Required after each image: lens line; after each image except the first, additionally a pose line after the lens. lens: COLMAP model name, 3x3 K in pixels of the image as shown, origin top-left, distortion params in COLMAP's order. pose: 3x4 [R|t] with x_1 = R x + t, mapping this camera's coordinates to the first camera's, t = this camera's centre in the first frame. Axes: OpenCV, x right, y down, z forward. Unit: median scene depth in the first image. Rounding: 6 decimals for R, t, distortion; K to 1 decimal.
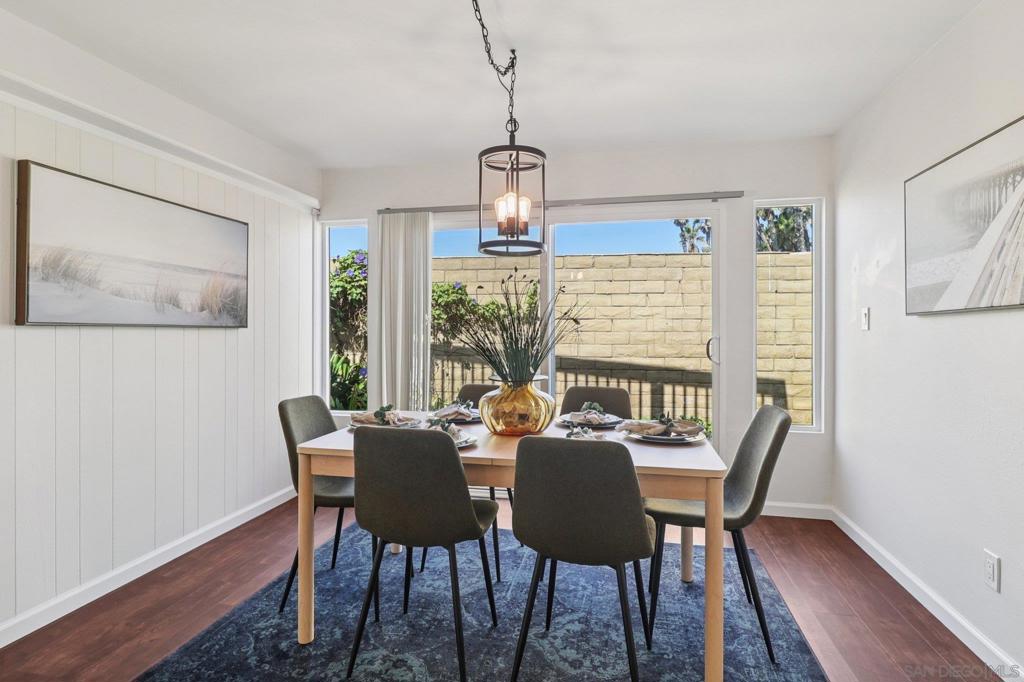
lens RADIAL K [[541.3, 0, 515.8], [0, 541.3, 330.7], [0, 0, 1]] dist [-0.004377, -0.000789]
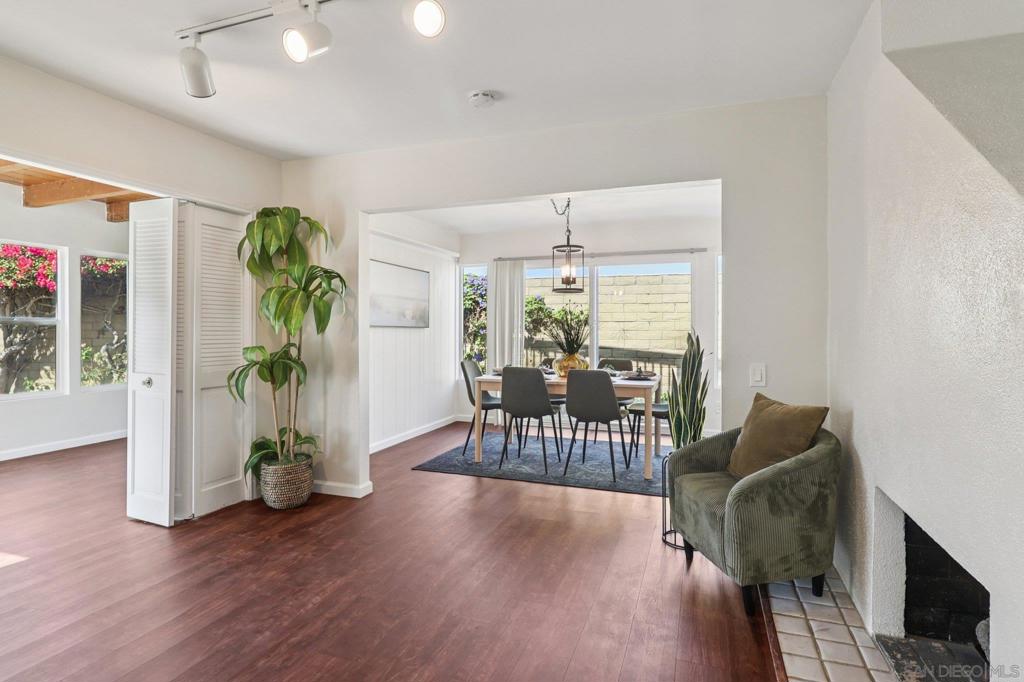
lens RADIAL K [[541.3, 0, 513.6], [0, 541.3, 330.8], [0, 0, 1]] dist [-0.004377, -0.000789]
pose [[0.989850, 0.000777, -0.142117, 0.060102], [-0.000751, 1.000000, 0.000237, 0.004148], [0.142117, -0.000127, 0.989850, -0.822155]]
